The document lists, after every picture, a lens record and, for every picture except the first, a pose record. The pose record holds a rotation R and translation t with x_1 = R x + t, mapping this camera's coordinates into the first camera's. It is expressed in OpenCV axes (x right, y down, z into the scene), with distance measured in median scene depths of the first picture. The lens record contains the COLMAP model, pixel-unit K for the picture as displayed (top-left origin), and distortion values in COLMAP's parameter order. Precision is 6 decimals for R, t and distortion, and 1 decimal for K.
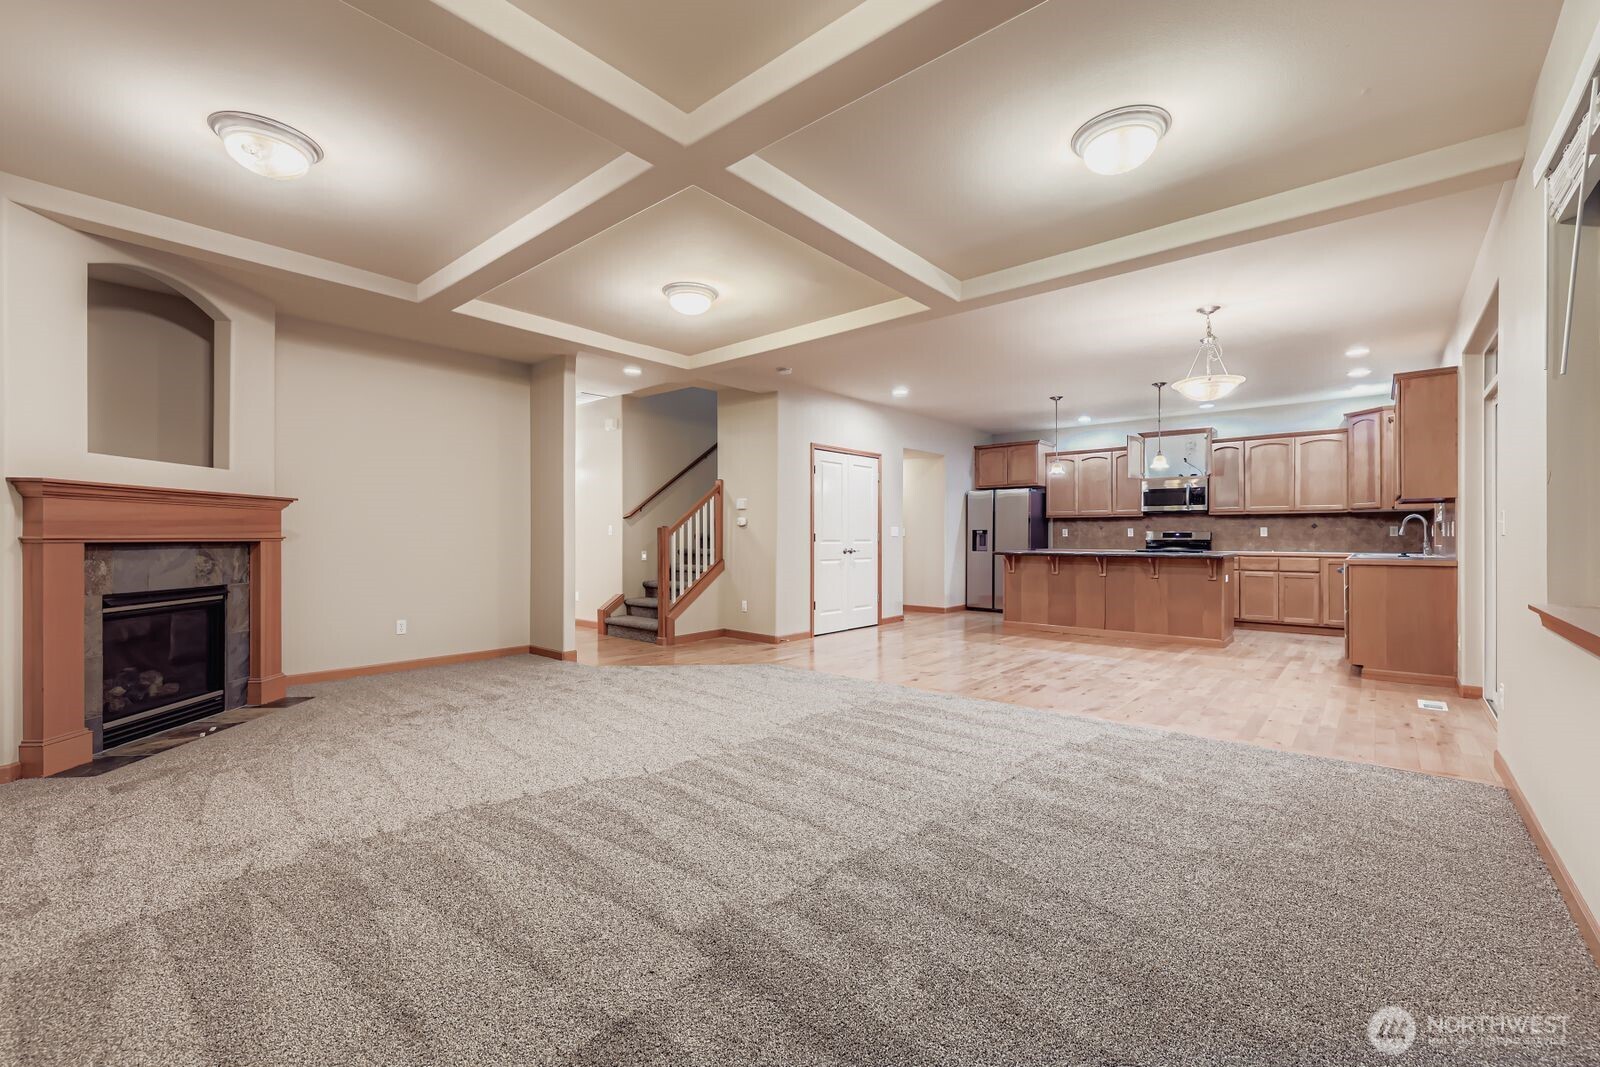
lens RADIAL K [[668.3, 0, 805.7], [0, 668.3, 534.5], [0, 0, 1]] dist [0.000157, -0.001447]
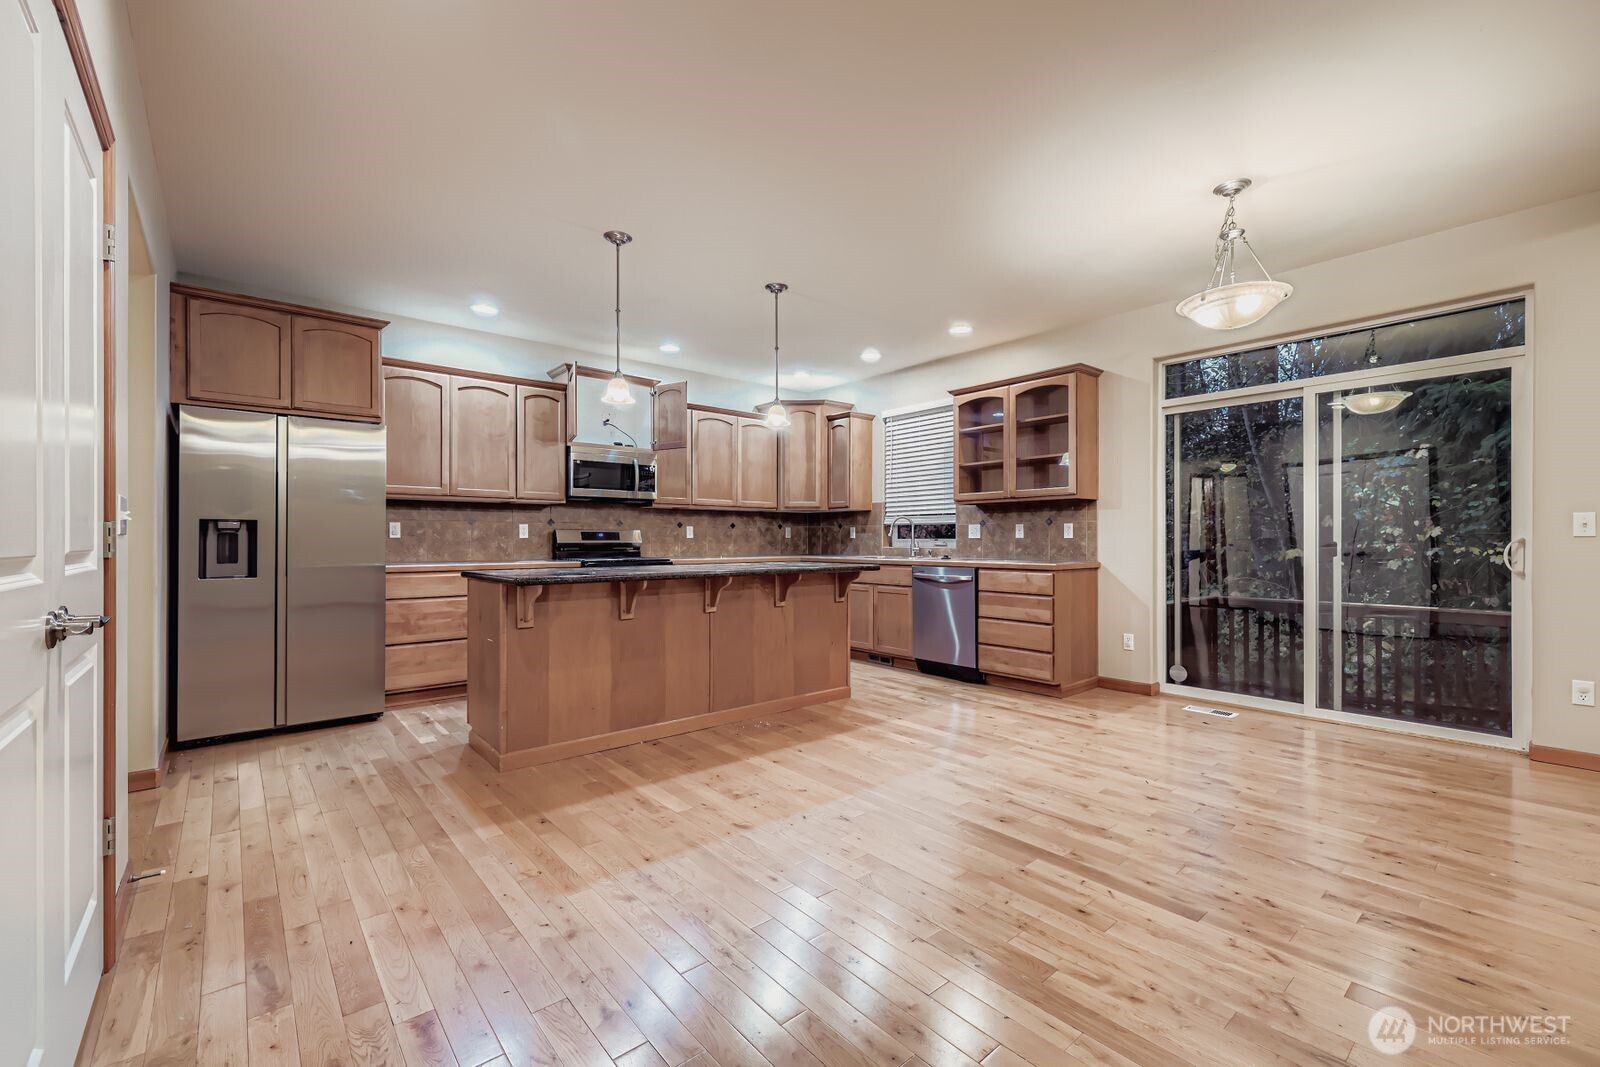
lens RADIAL K [[668.3, 0, 805.1], [0, 668.3, 541.7], [0, 0, 1]] dist [0.000157, -0.001447]
pose [[0.153288, -0.004105, 0.988173, -0.061469], [-0.003161, 0.999984, 0.004644, 0.003235], [-0.988177, -0.003835, 0.153272, 0.775848]]
